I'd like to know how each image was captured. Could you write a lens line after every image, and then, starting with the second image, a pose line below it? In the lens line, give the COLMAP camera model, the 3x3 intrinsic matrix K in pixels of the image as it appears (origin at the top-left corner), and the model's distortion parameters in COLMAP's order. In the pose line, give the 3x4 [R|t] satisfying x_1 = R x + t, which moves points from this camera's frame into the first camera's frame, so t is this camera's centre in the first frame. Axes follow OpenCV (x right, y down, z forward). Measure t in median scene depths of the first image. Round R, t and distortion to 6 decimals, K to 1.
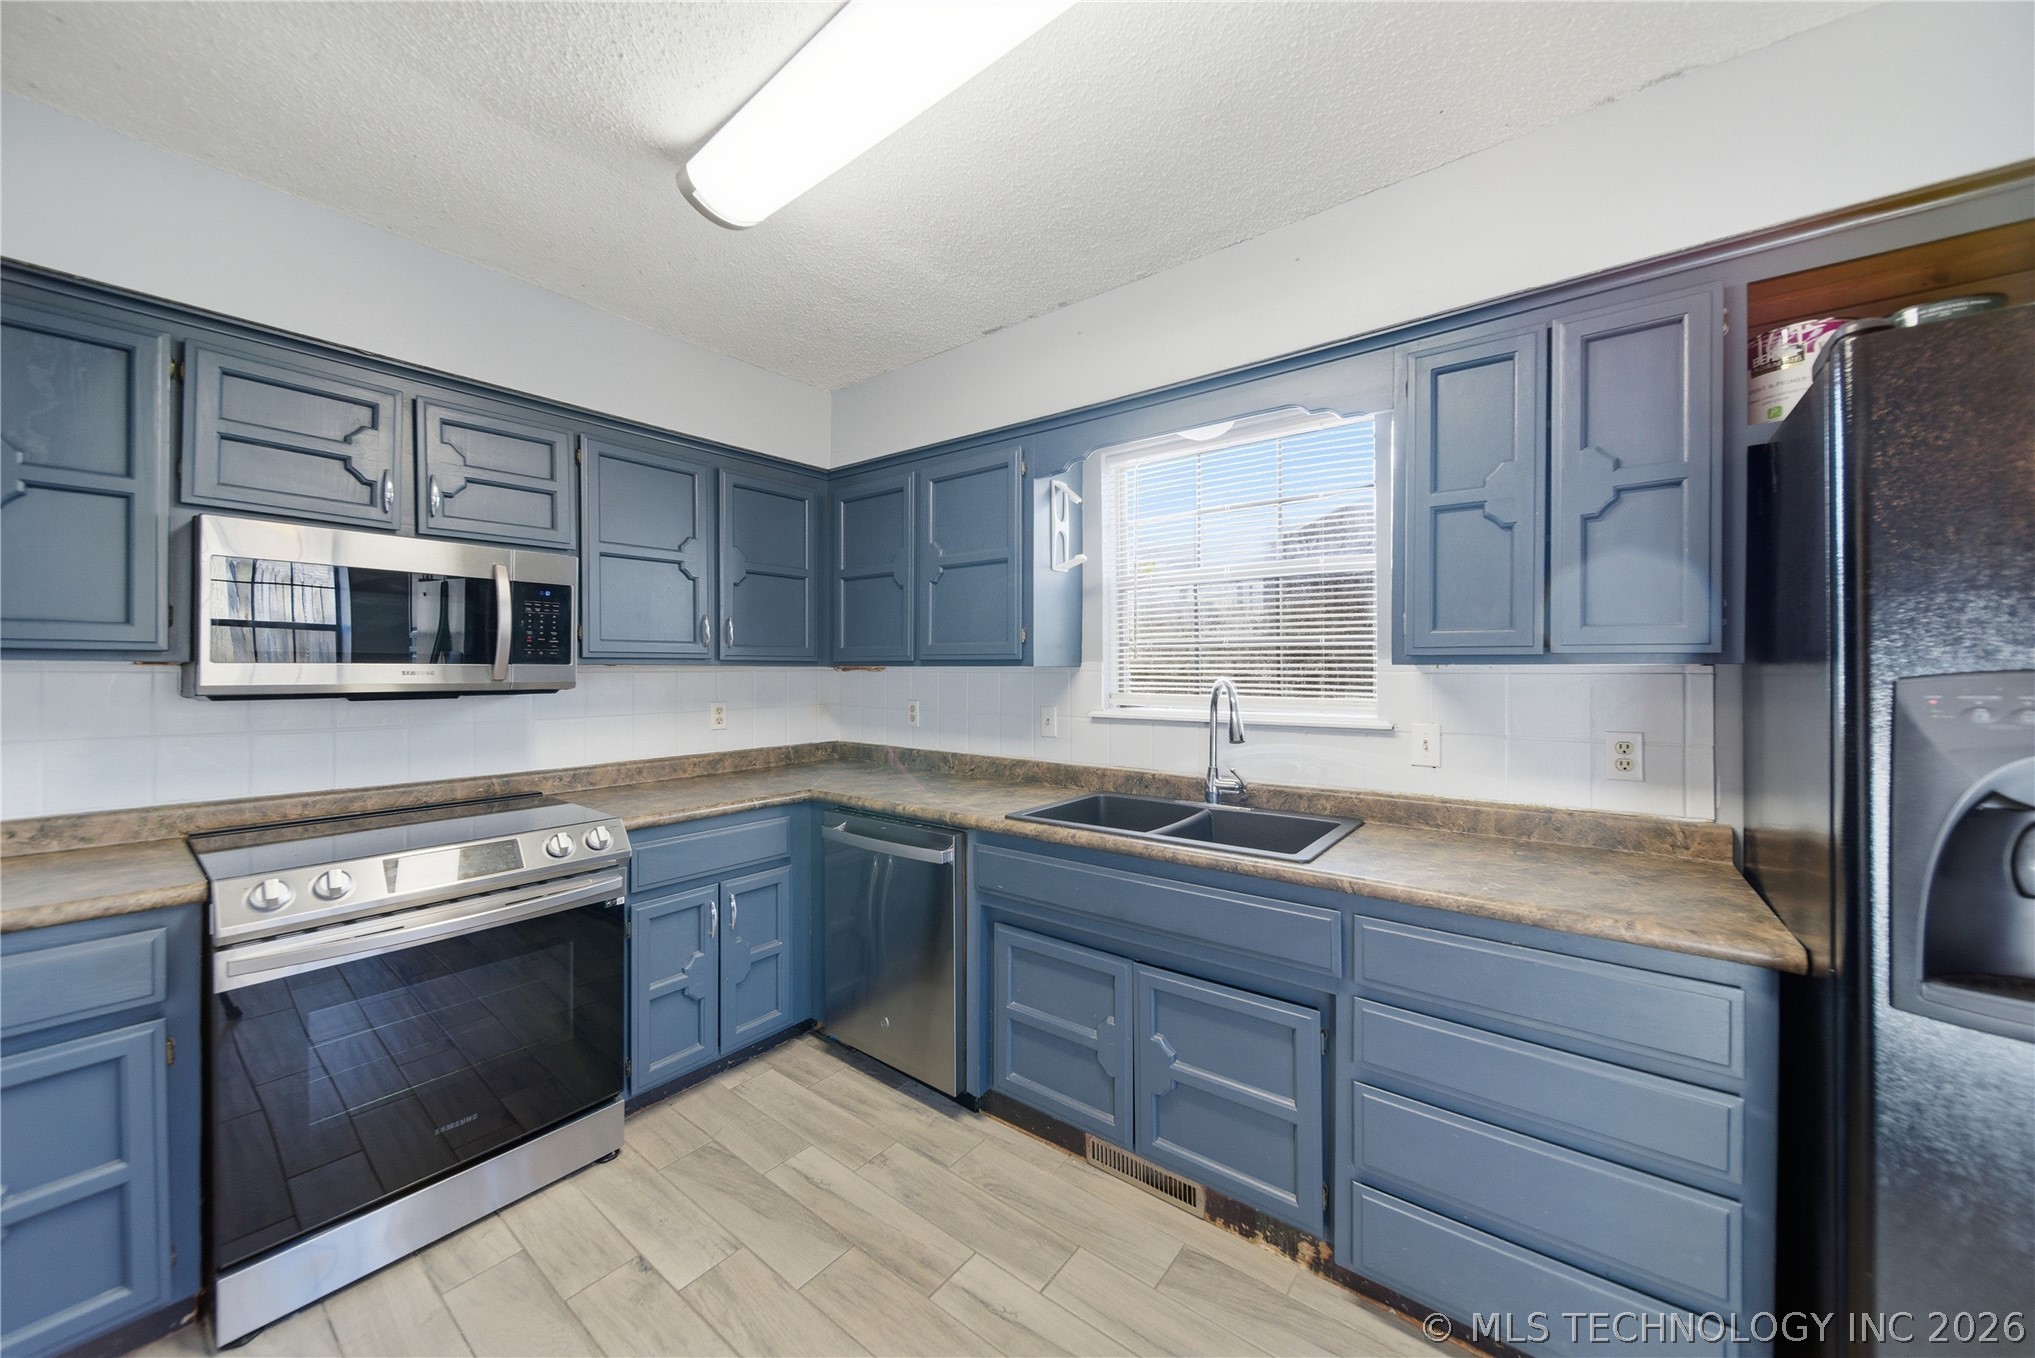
lens RADIAL K [[731.6, 0, 1017.2], [0, 731.6, 671.5], [0, 0, 1]] dist [-0.004009, -0.000408]
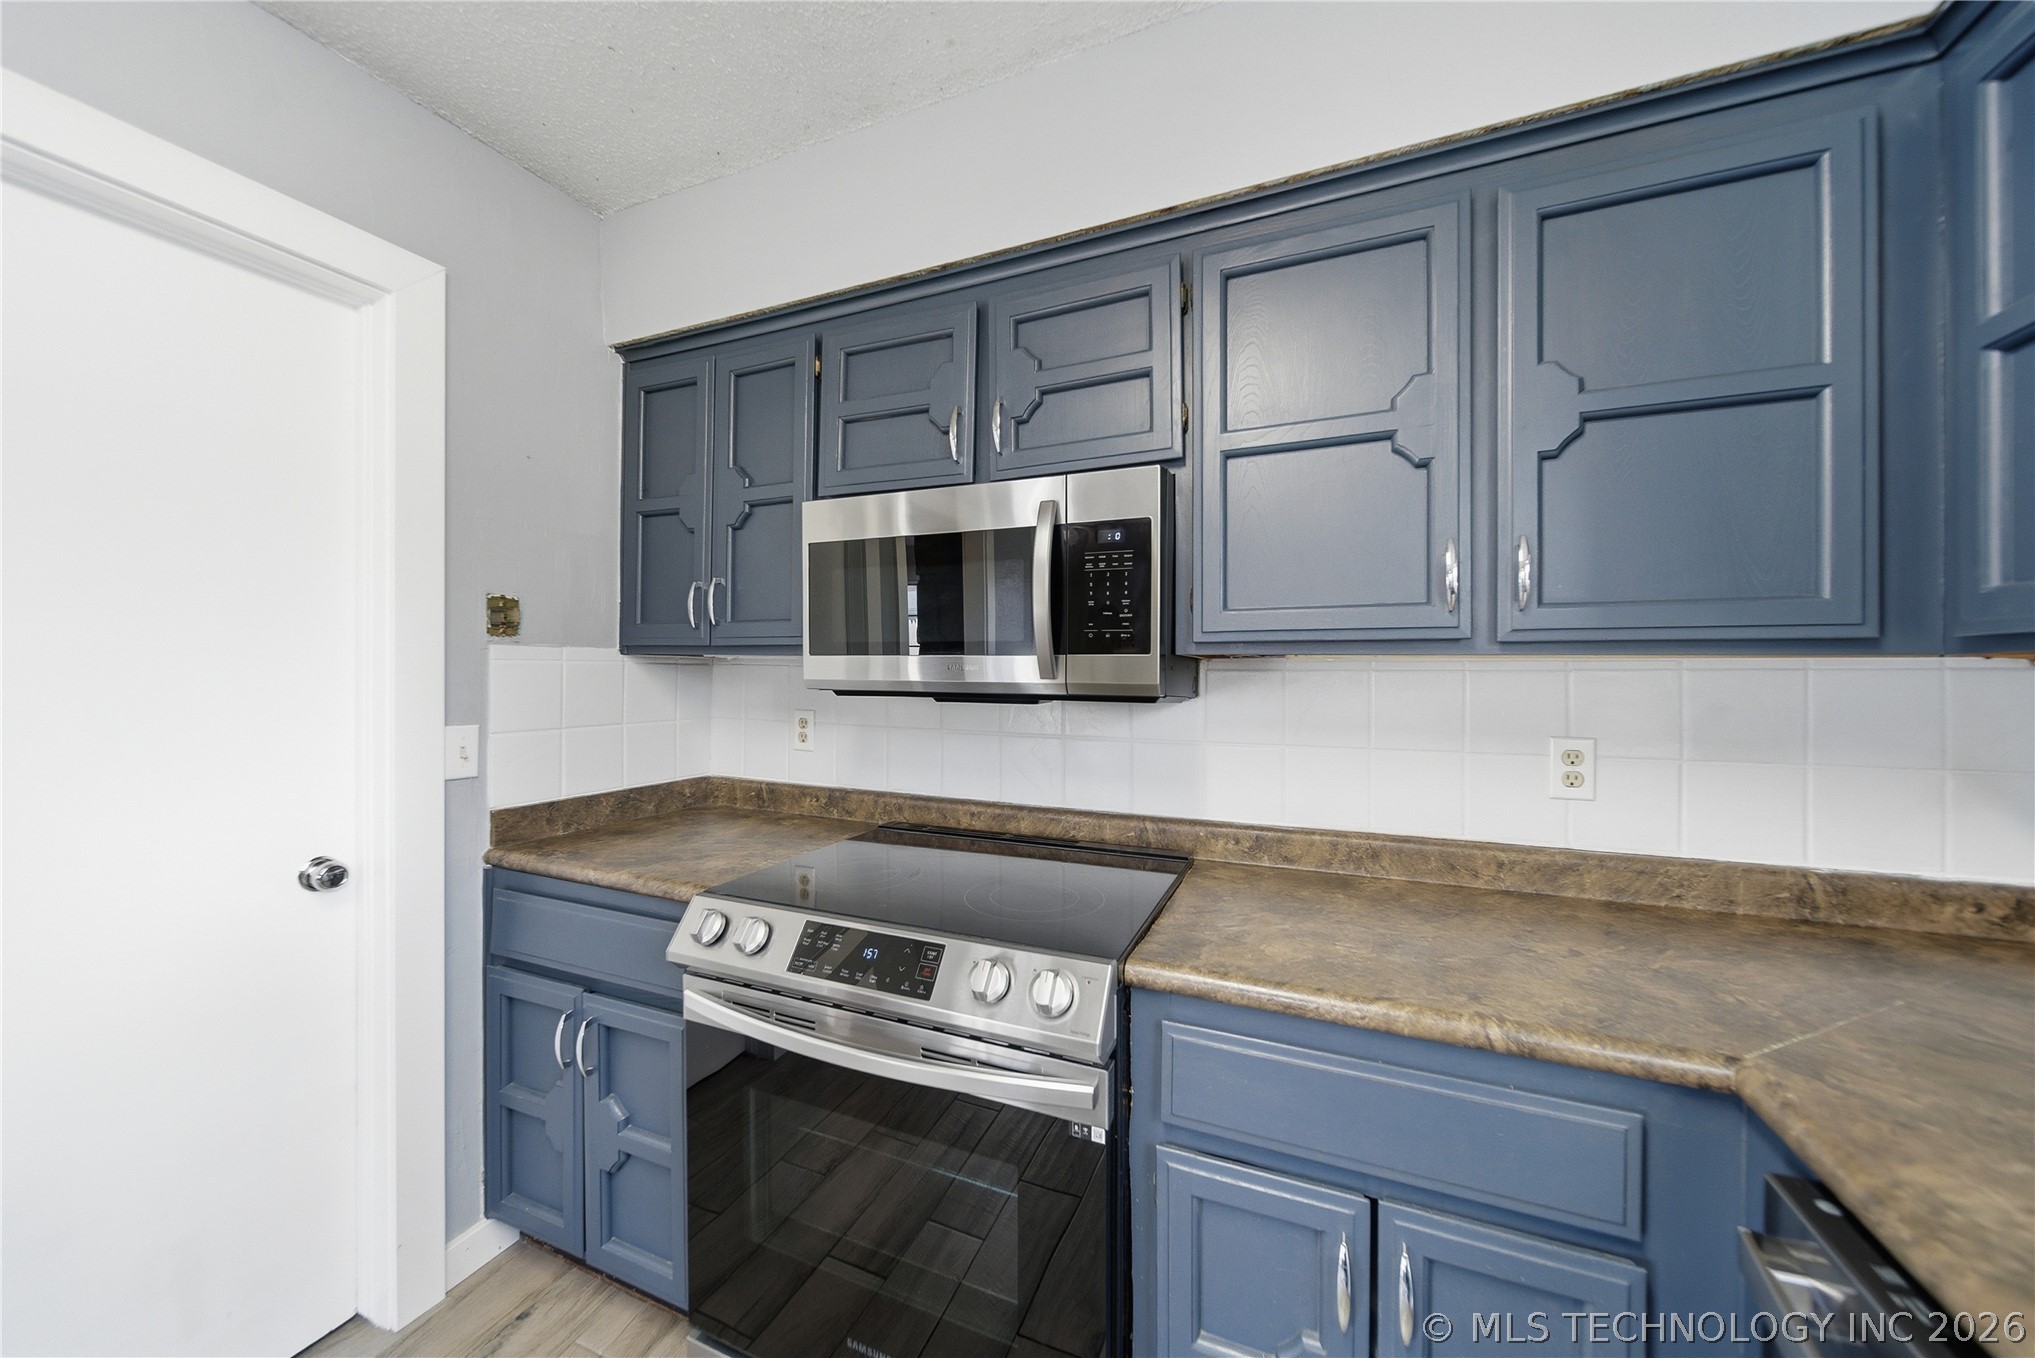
lens RADIAL K [[731.6, 0, 1025.2], [0, 731.6, 668.1], [0, 0, 1]] dist [-0.004009, -0.000408]
pose [[0.245389, -0.001285, -0.969424, -0.070950], [-0.007425, 0.999967, -0.003205, 0.003878], [0.969396, 0.007985, 0.245372, 0.712290]]
